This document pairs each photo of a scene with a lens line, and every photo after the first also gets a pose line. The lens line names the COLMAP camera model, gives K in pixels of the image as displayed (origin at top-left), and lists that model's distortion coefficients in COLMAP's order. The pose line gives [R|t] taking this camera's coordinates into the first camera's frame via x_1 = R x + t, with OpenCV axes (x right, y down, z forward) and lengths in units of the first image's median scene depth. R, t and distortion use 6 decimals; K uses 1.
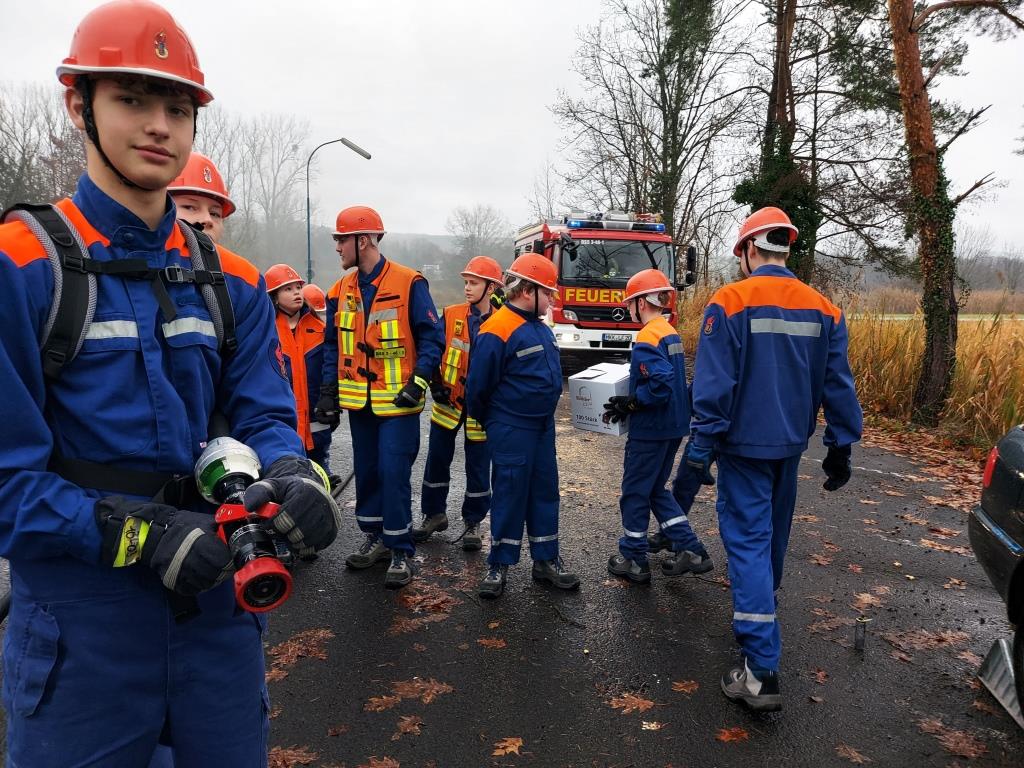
lens RADIAL K [[749.1, 0, 502.9], [0, 749.1, 383.1], [0, 0, 1]] dist [0.045408, -0.028126]
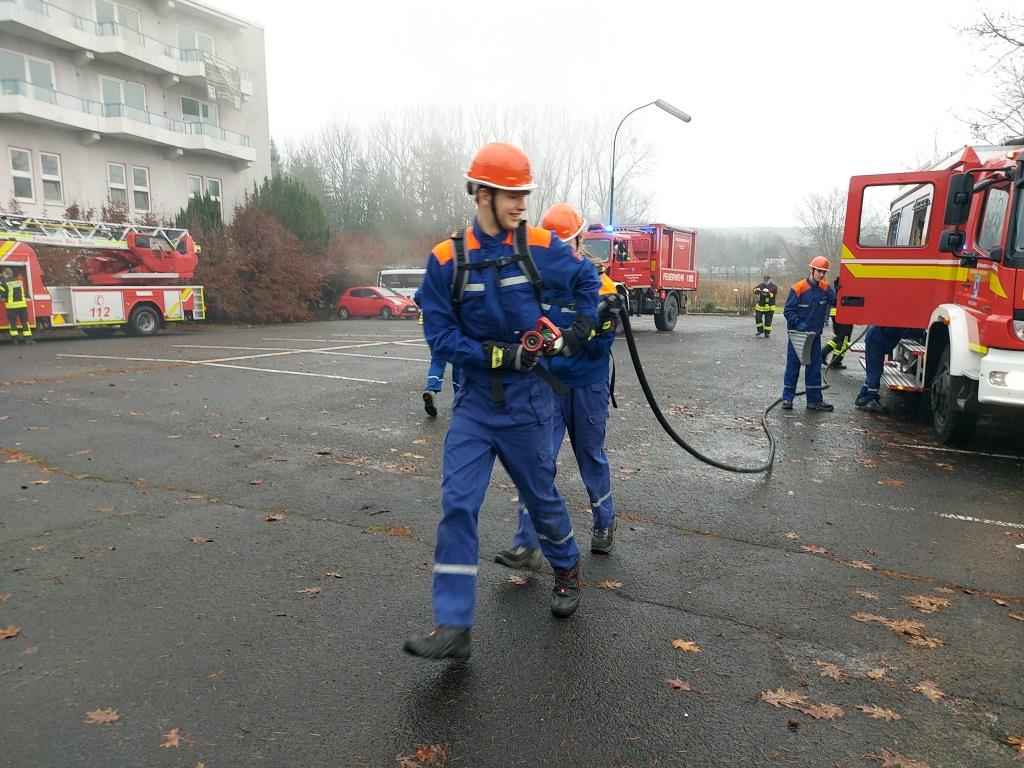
lens RADIAL K [[749.1, 0, 509.2], [0, 749.1, 395.2], [0, 0, 1]] dist [0.045408, -0.028126]
pose [[0.909010, 0.055666, -0.413041, -0.002318], [-0.047861, 0.998426, 0.029226, -0.020884], [0.414018, -0.006798, 0.910244, 0.184614]]
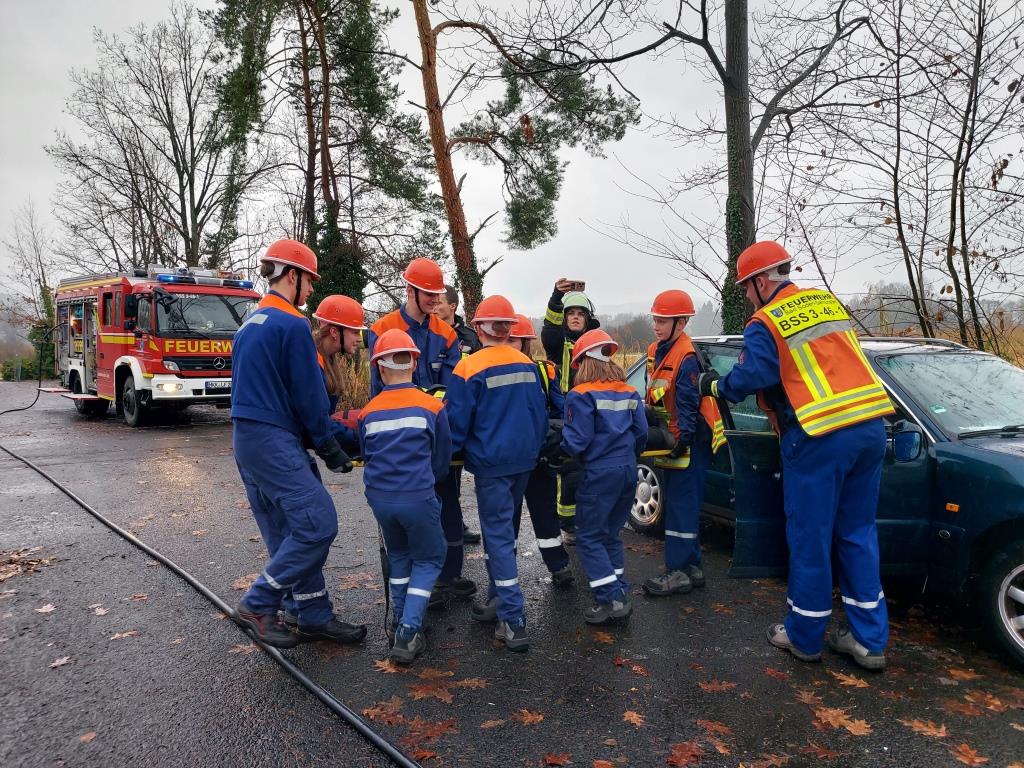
lens RADIAL K [[749.1, 0, 504.6], [0, 749.1, 386.4], [0, 0, 1]] dist [0.045408, -0.028126]
pose [[0.797252, -0.059518, 0.600705, -0.070553], [0.099777, 0.994432, -0.033895, 0.007847], [-0.595343, 0.086959, 0.798752, -0.043352]]
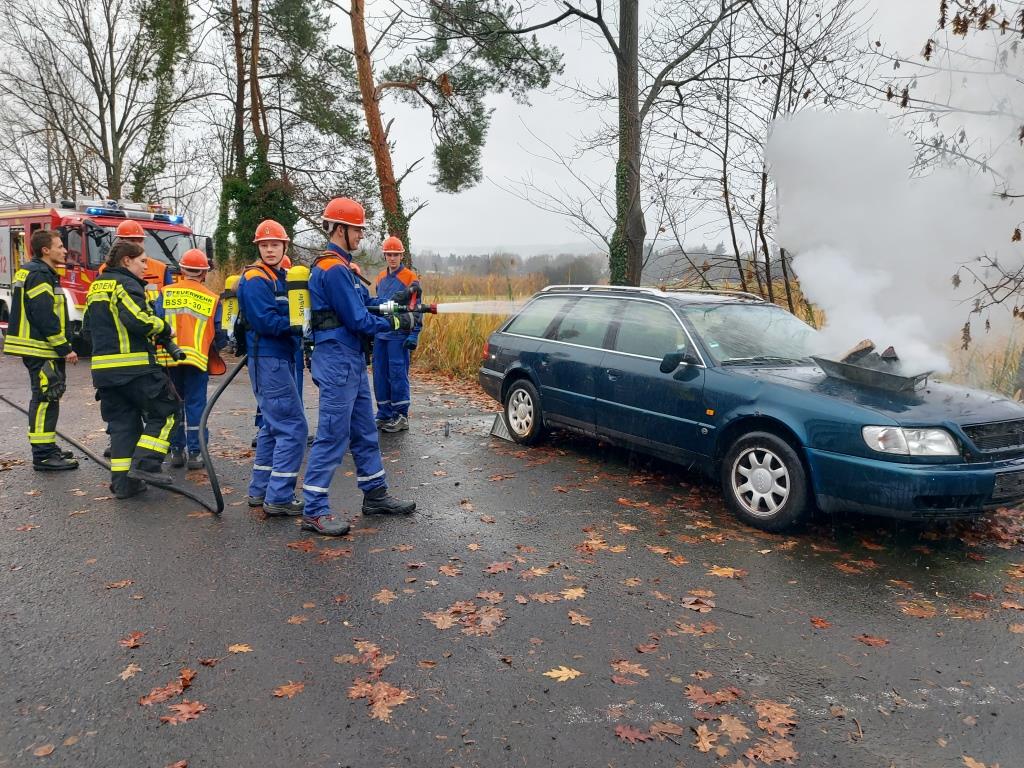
lens RADIAL K [[749.1, 0, 504.9], [0, 749.1, 394.6], [0, 0, 1]] dist [0.045408, -0.028126]
pose [[0.746423, -0.105460, 0.657062, -0.085665], [0.083263, 0.994404, 0.065017, 0.010155], [-0.660242, 0.006179, 0.751027, -0.077408]]
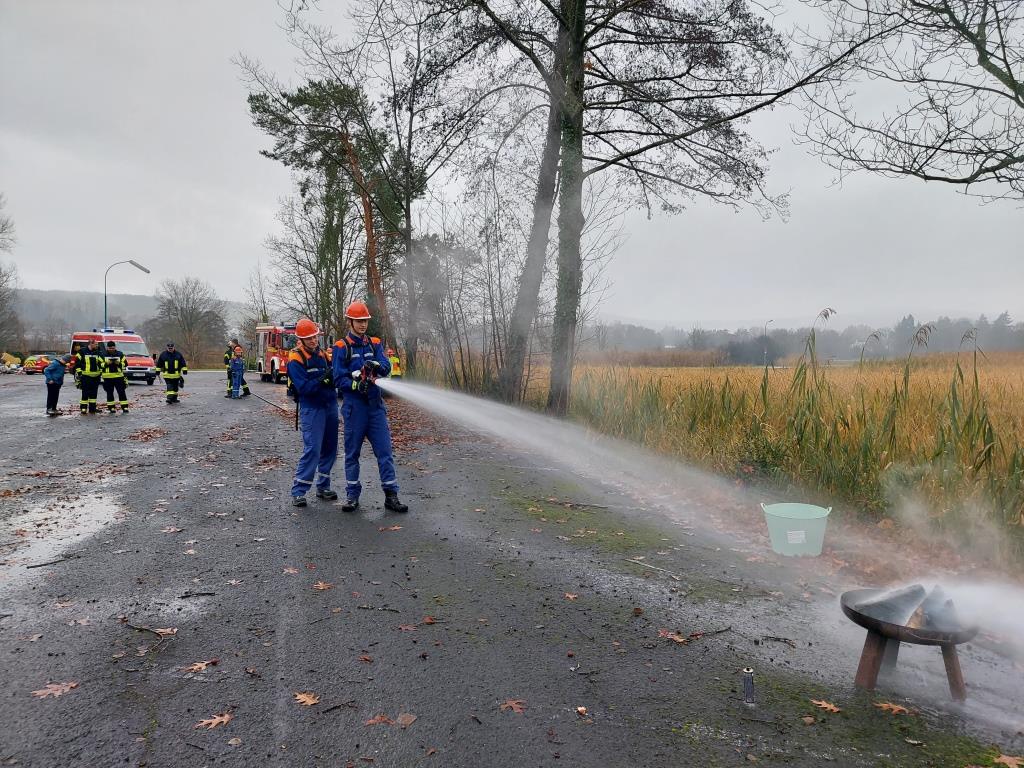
lens RADIAL K [[749.1, 0, 492.5], [0, 749.1, 379.1], [0, 0, 1]] dist [0.045408, -0.028126]
pose [[0.930663, -0.024405, 0.365064, -0.088600], [0.056286, 0.995445, -0.076944, 0.096259], [-0.361523, 0.092157, 0.927797, -0.757774]]
